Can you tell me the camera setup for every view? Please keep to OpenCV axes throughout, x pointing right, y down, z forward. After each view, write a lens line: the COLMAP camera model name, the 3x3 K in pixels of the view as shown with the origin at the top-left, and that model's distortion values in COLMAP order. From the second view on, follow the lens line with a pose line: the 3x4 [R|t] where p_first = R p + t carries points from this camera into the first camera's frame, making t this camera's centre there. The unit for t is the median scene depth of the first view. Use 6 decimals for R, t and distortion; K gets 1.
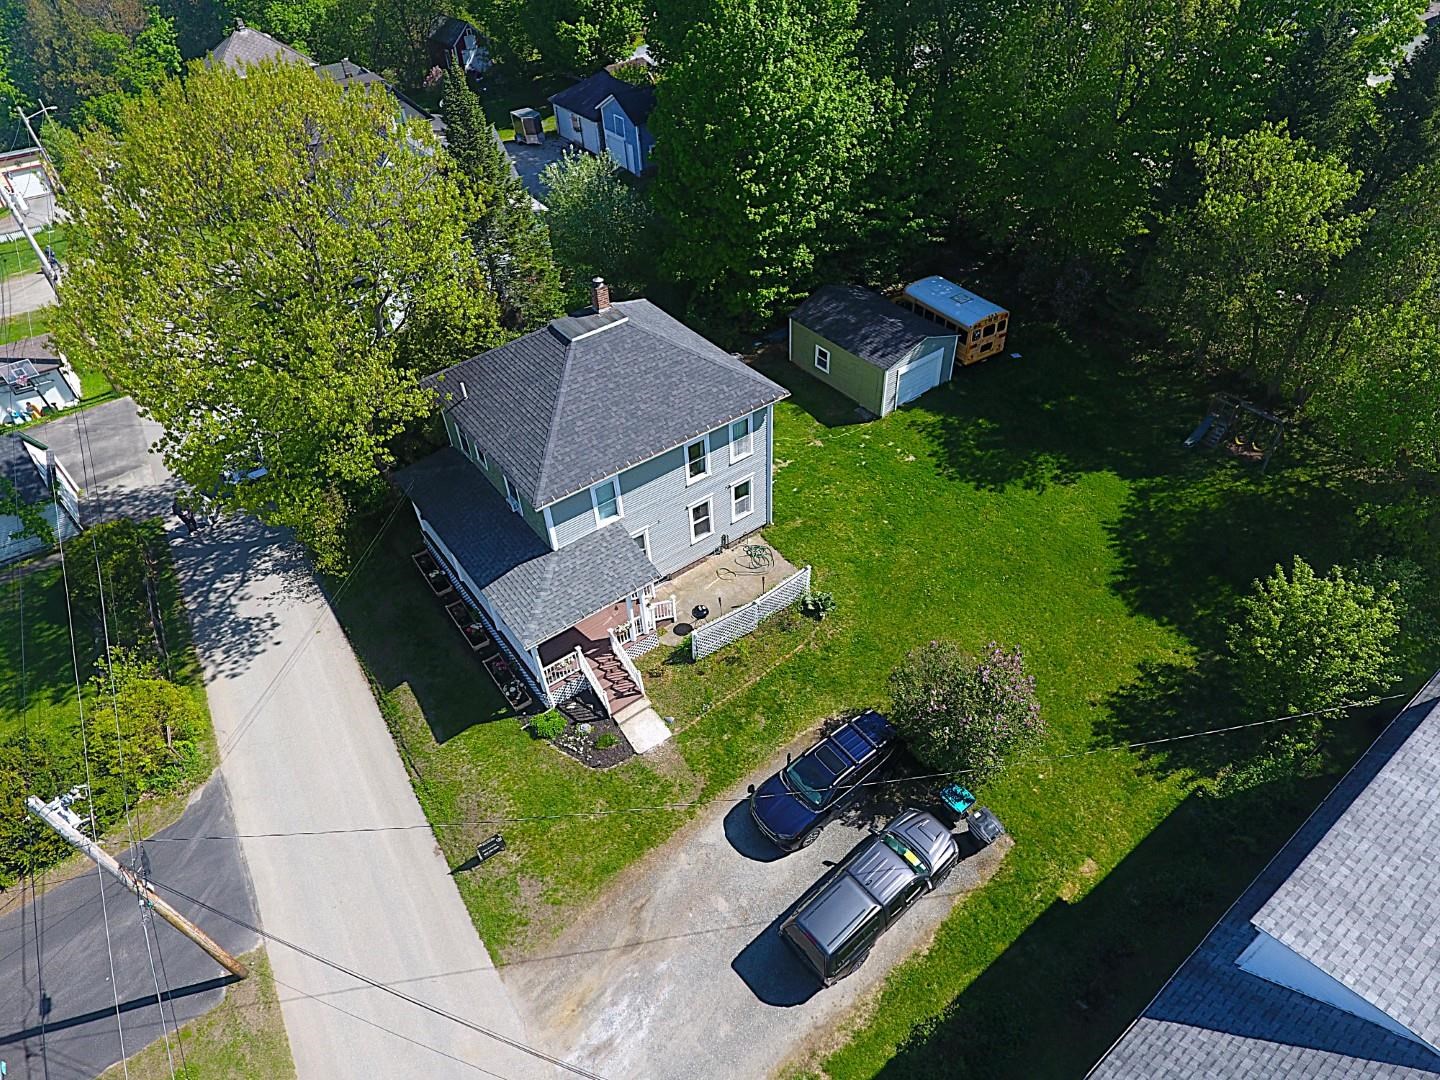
lens RADIAL K [[824.6, 0, 717.1], [0, 824.6, 538.1], [0, 0, 1]] dist [-0.005326, -0.000255]
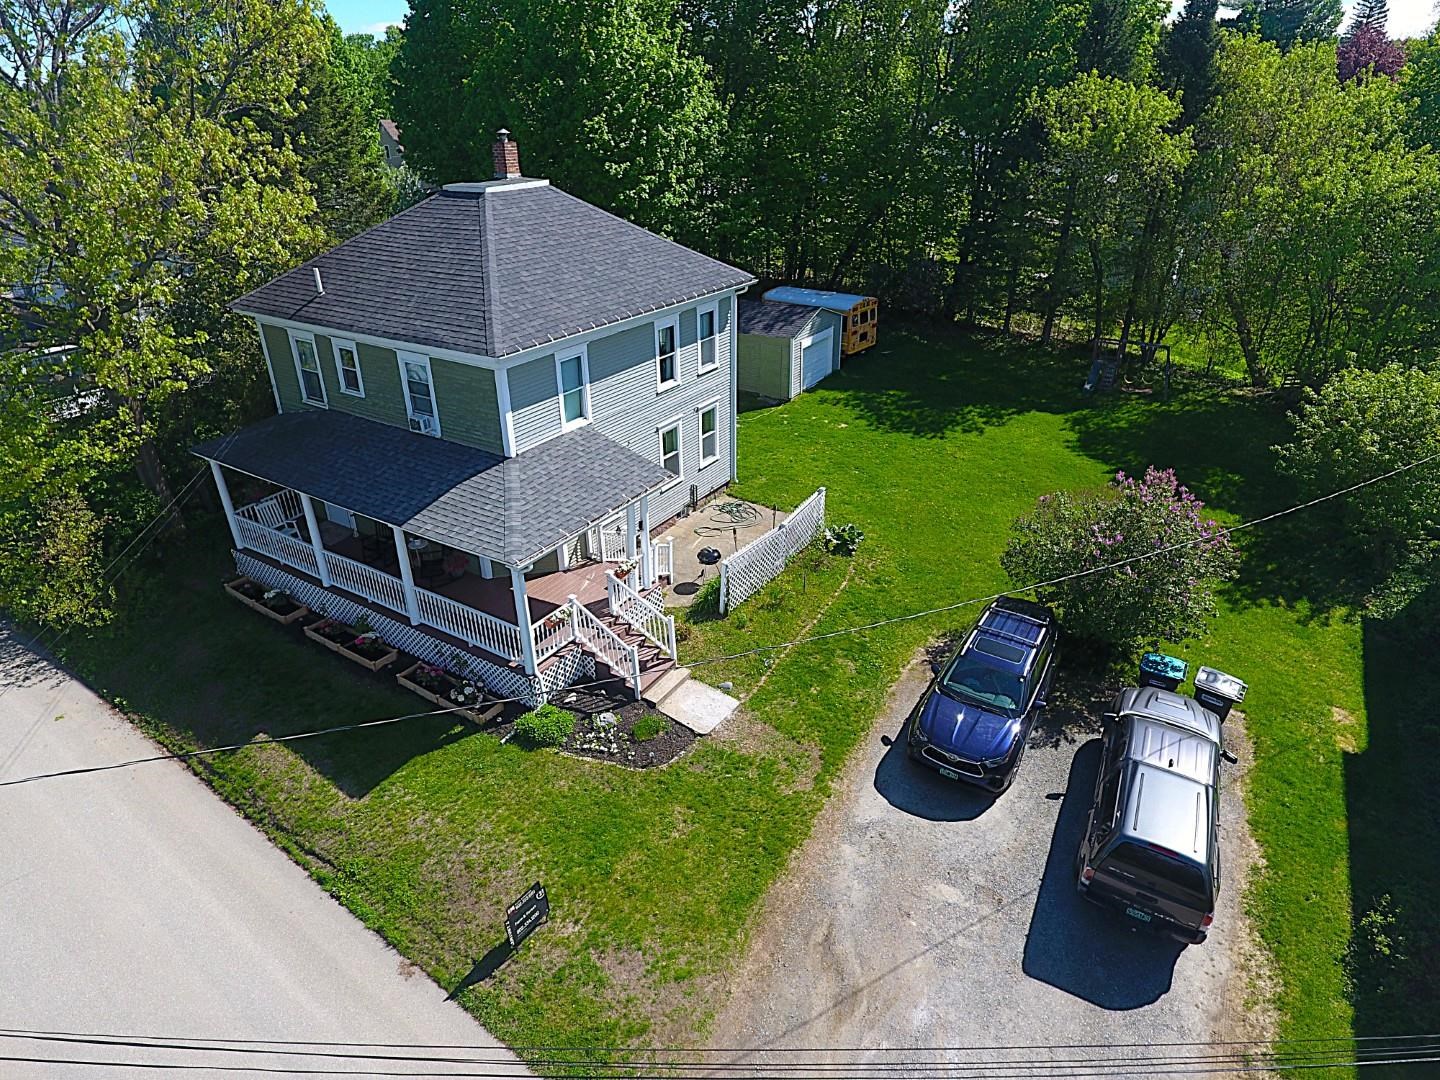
lens RADIAL K [[824.6, 0, 709.3], [0, 824.6, 545.1], [0, 0, 1]] dist [-0.005326, -0.000255]
pose [[0.937045, -0.134161, 0.322410, -0.262777], [0.214010, 0.950185, -0.226603, 0.256108], [-0.275948, 0.281336, 0.919077, 0.365590]]
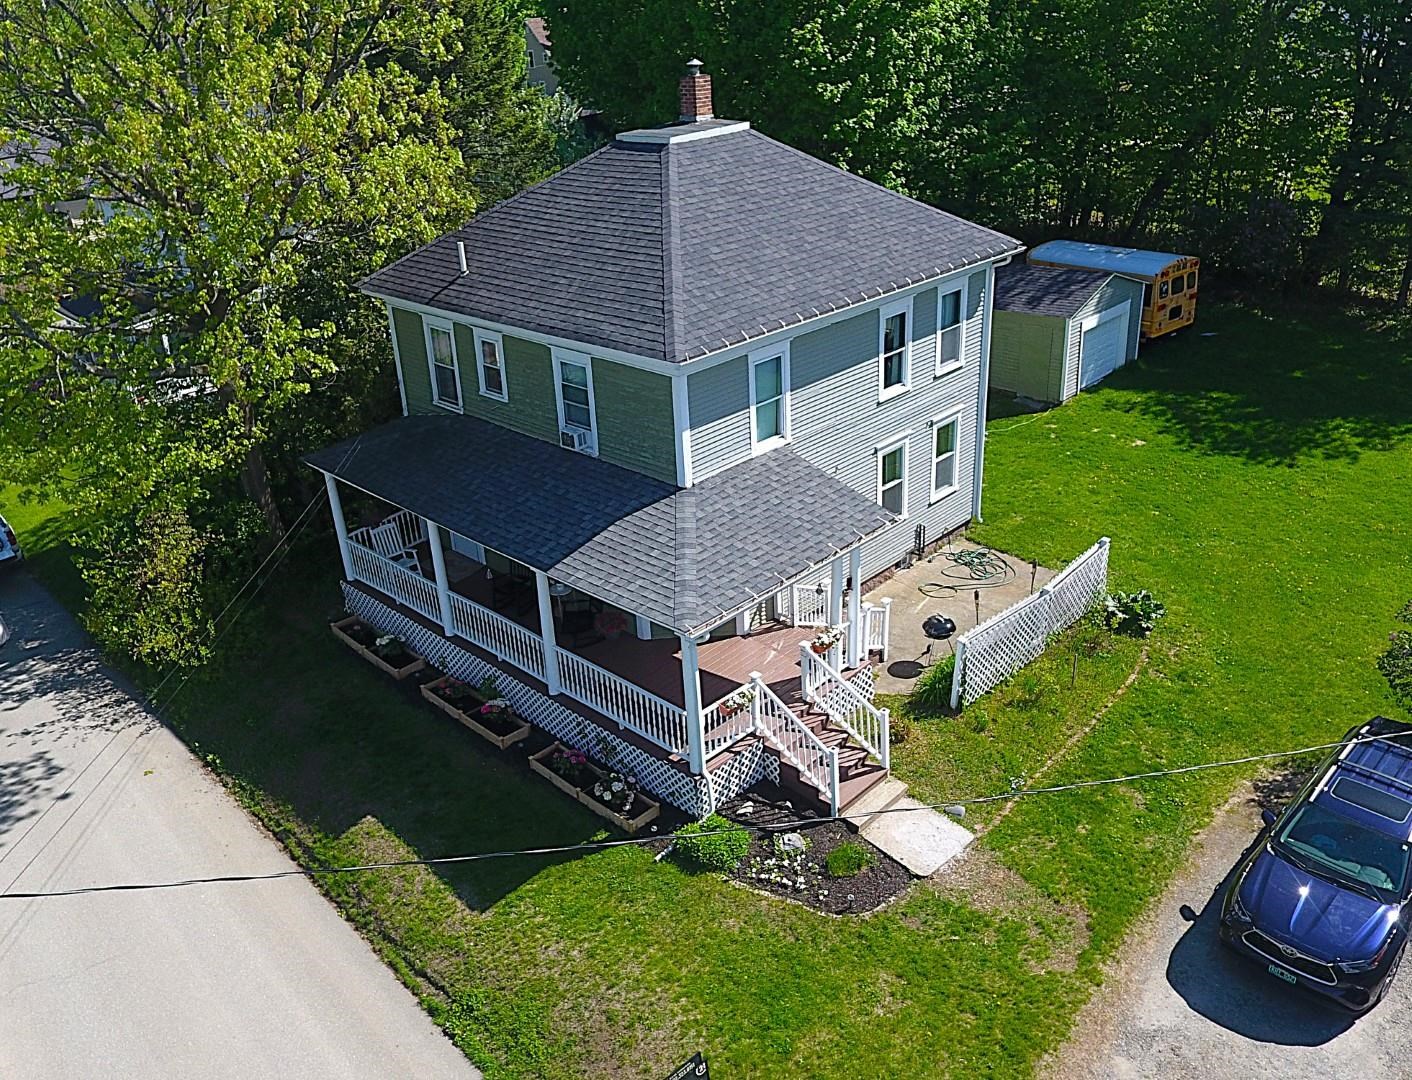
lens RADIAL K [[1136.7, 0, 685.0], [0, 1136.7, 548.5], [0, 0, 1]] dist [-0.006029, 0.000902]
pose [[0.989431, -0.077899, 0.122300, -0.278052], [0.110042, 0.952644, -0.283478, 0.241279], [-0.094426, 0.293941, 0.951148, 0.339626]]
